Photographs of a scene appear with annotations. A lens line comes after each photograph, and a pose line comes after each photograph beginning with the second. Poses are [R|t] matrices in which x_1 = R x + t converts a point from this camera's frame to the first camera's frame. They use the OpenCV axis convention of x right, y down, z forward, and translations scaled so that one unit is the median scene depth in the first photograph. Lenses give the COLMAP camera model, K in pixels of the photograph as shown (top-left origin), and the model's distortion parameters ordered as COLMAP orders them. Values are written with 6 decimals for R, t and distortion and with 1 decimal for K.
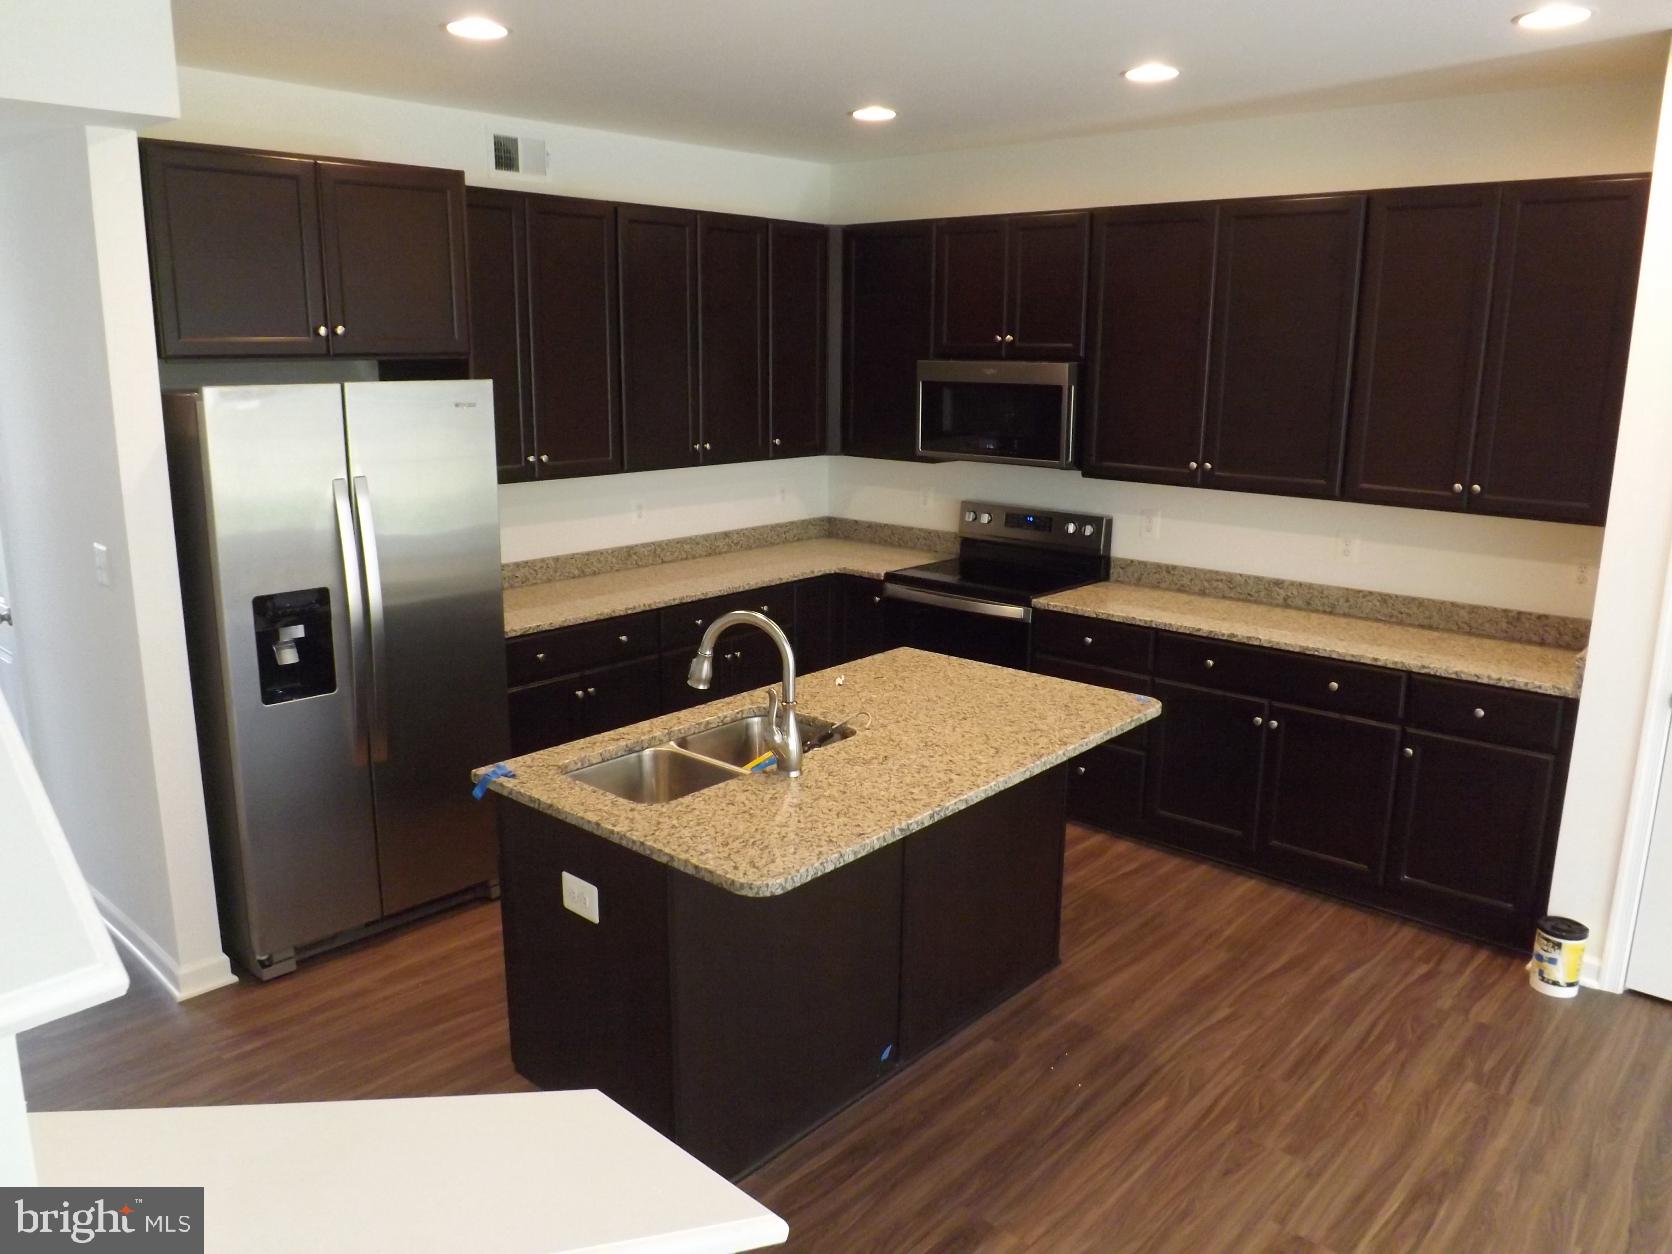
lens RADIAL K [[1212.9, 0, 836.0], [0, 1212.9, 627.0], [0, 0, 1]] dist [0.004527, -0.109819]
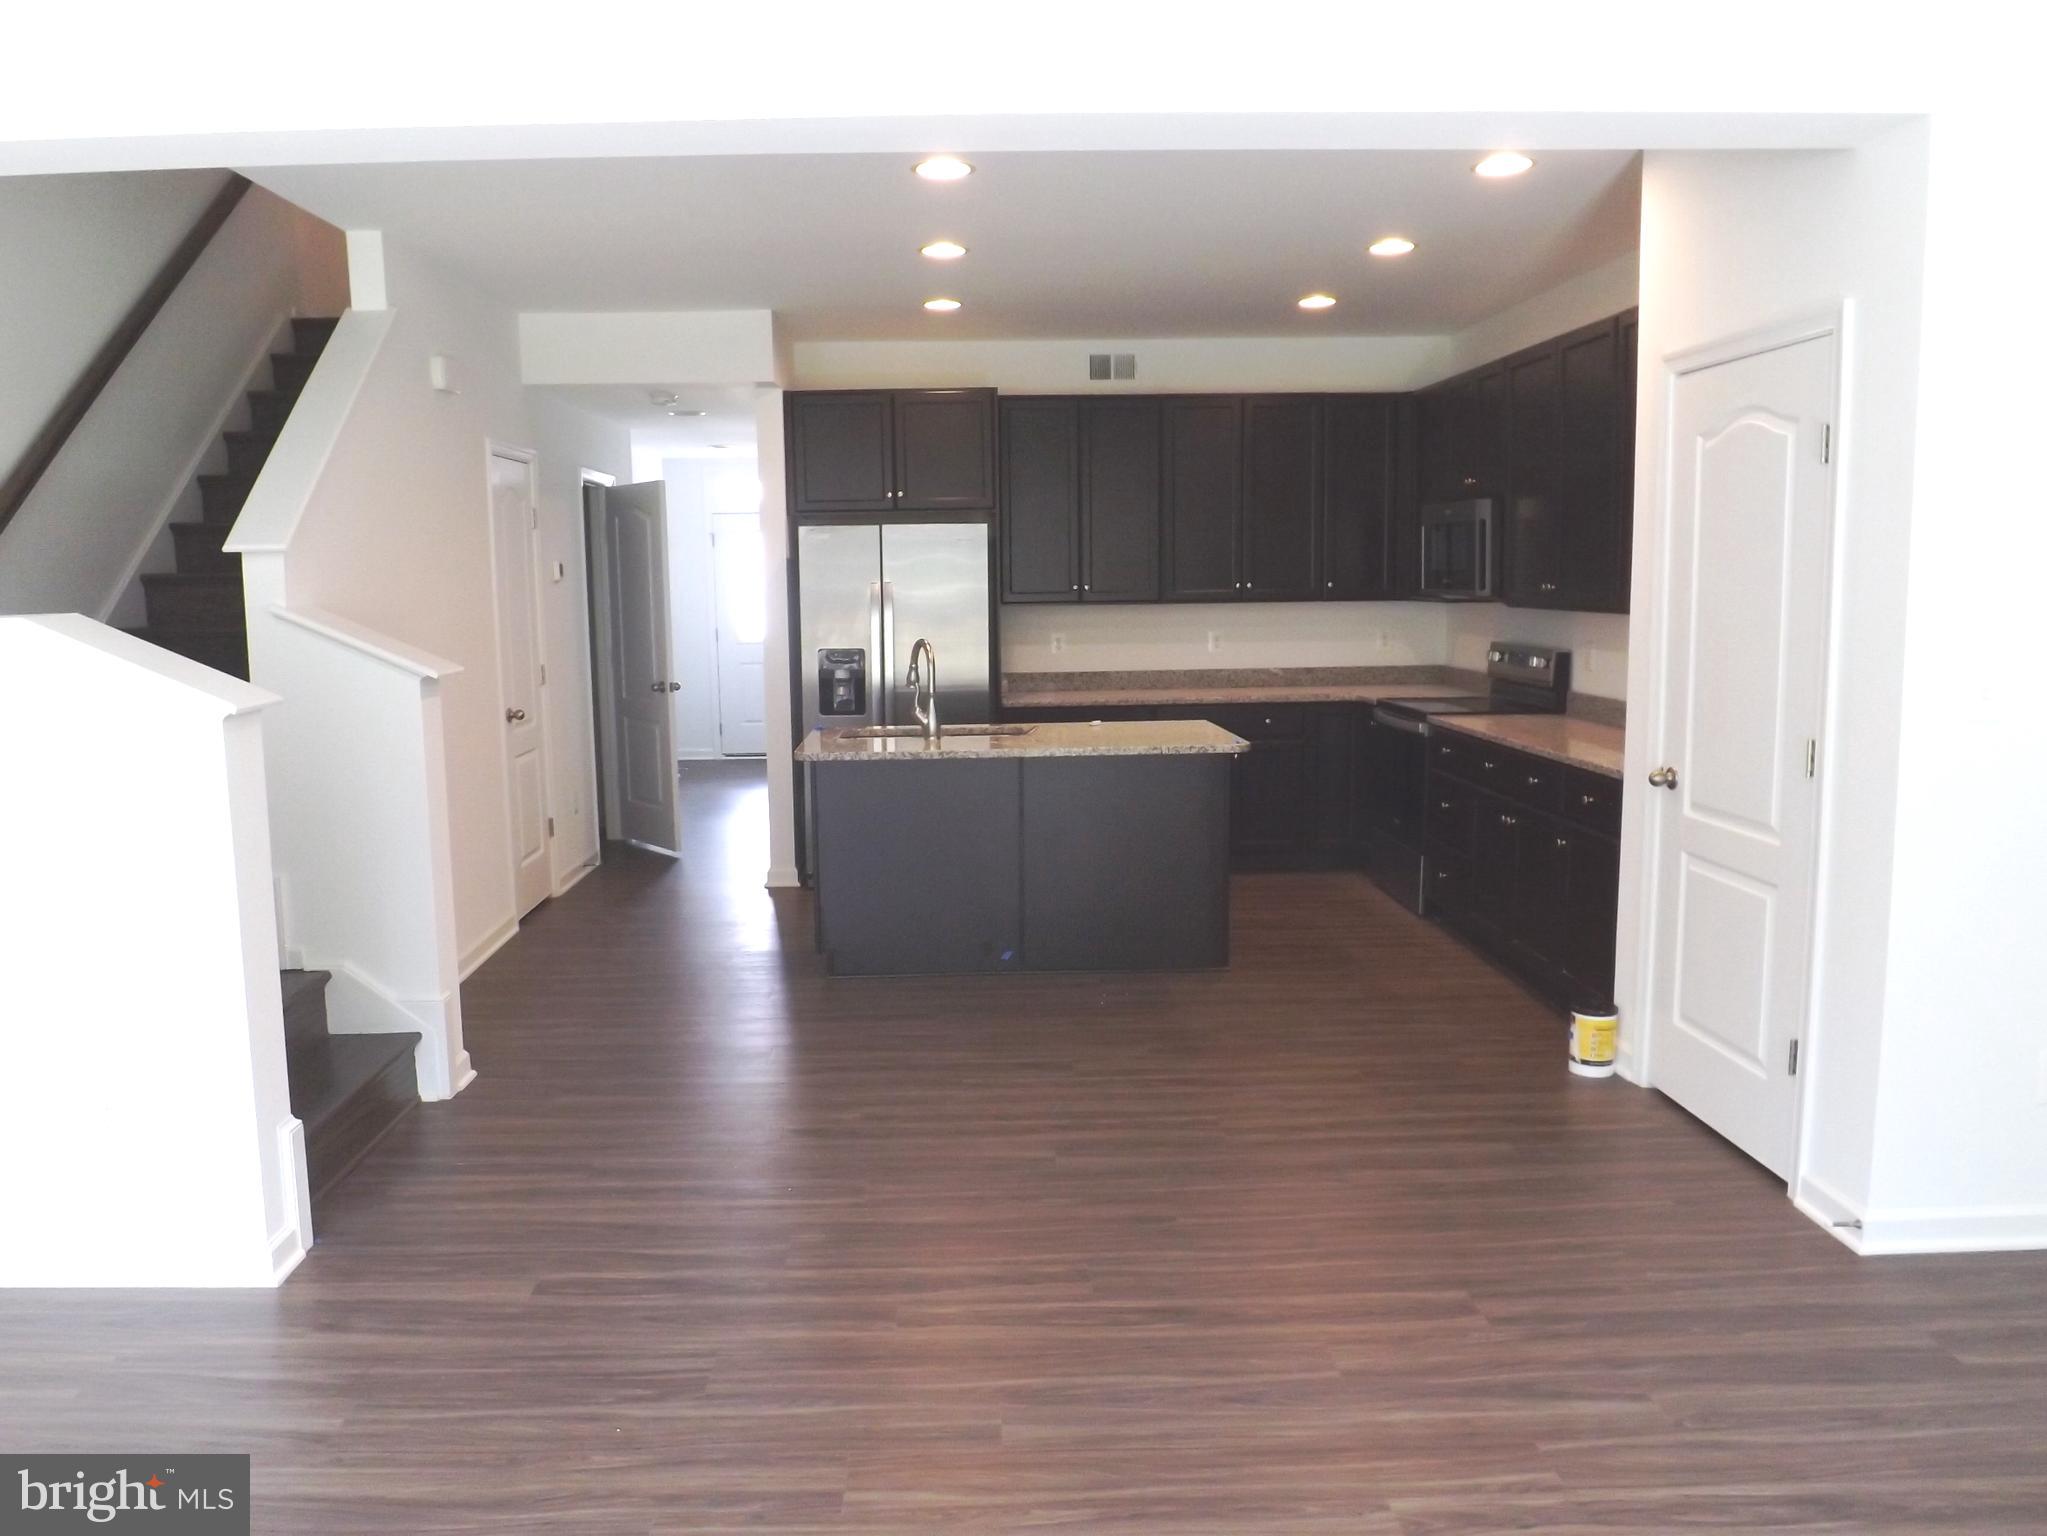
lens RADIAL K [[1484.9, 0, 1023.5], [0, 1484.9, 768.0], [0, 0, 1]] dist [0.004527, -0.109819]
pose [[0.710491, 0.075368, -0.699659, 1.105540], [-0.141355, 0.989268, -0.036978, 0.163300], [0.689363, 0.125173, 0.713520, -0.251413]]
